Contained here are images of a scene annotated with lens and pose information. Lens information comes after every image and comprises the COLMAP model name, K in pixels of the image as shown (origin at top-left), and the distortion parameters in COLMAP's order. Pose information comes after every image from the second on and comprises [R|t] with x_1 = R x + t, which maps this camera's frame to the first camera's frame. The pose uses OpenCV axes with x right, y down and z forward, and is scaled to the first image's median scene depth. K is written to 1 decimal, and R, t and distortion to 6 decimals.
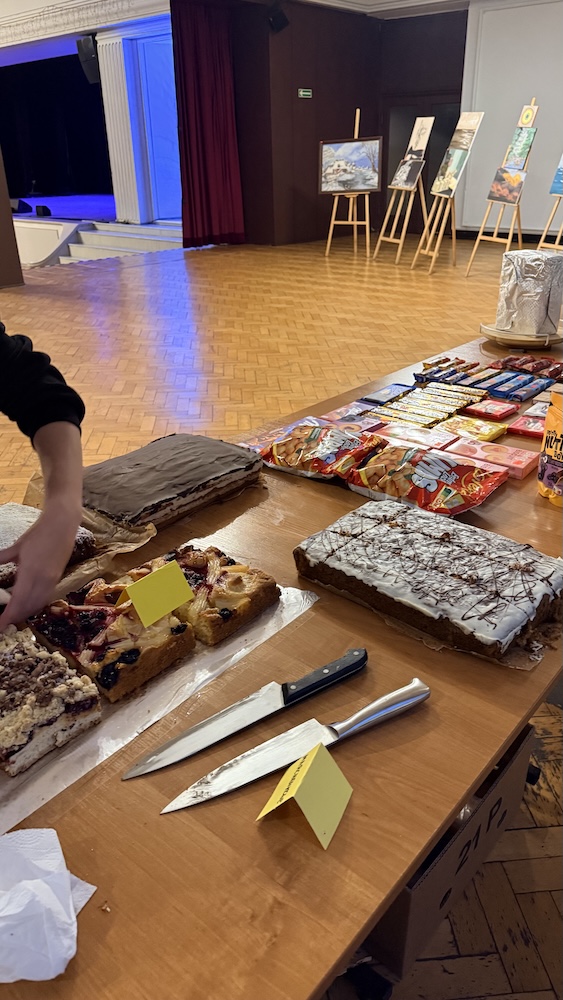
lens RADIAL K [[717.4, 0, 286.1], [0, 717.4, 496.9], [0, 0, 1]] dist [0.106875, -0.150639]
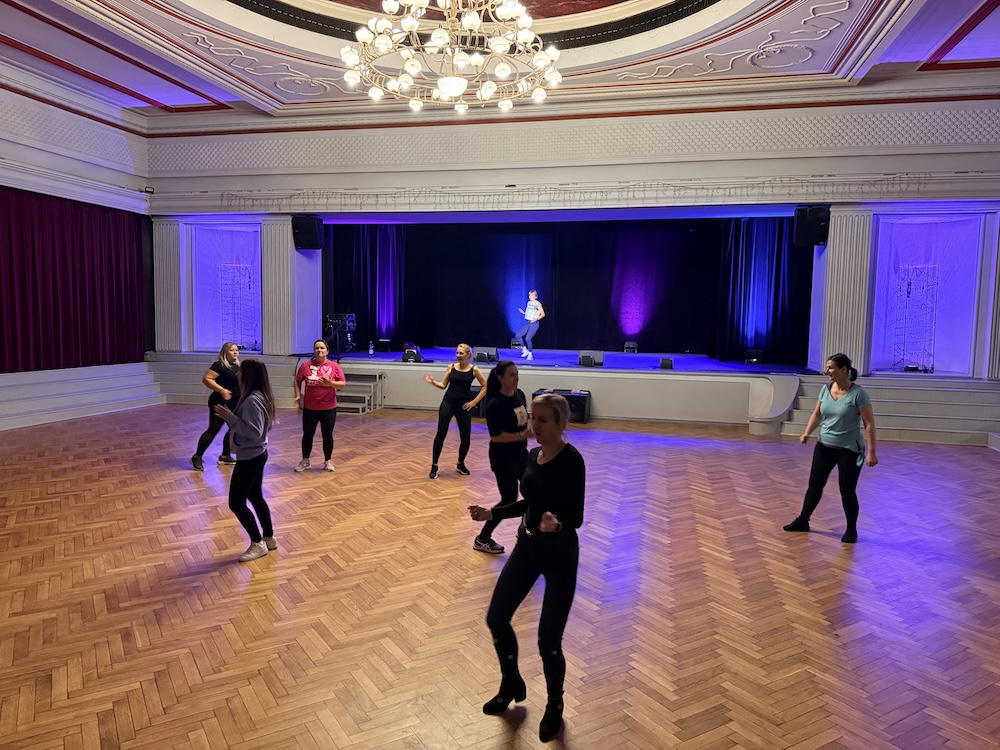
lens RADIAL K [[701.5, 0, 500.0], [0, 701.5, 375.0], [0, 0, 1]] dist [0.130768, -0.225101]
pose [[0.888252, -0.005910, 0.459319, -1.783417], [0.165851, 0.936595, -0.308680, -0.262529], [-0.428371, 0.350364, 0.832912, 0.669625]]
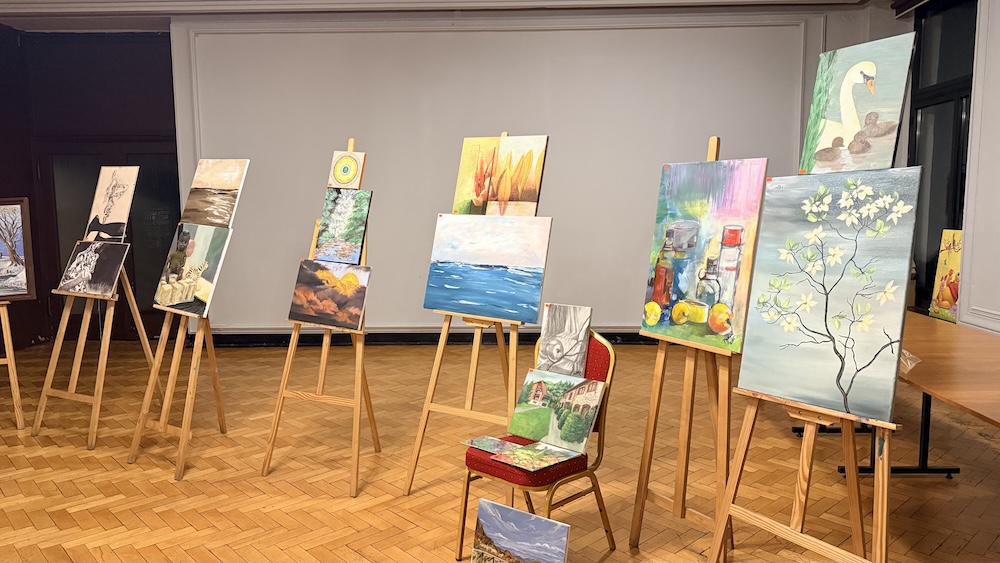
lens RADIAL K [[702.2, 0, 504.4], [0, 702.2, 275.9], [0, 0, 1]] dist [0.101765, -0.138061]
pose [[0.788787, -0.055833, 0.612125, 0.101499], [0.261359, 0.931821, -0.251796, -0.276700], [-0.556333, 0.358597, 0.749601, 0.552886]]
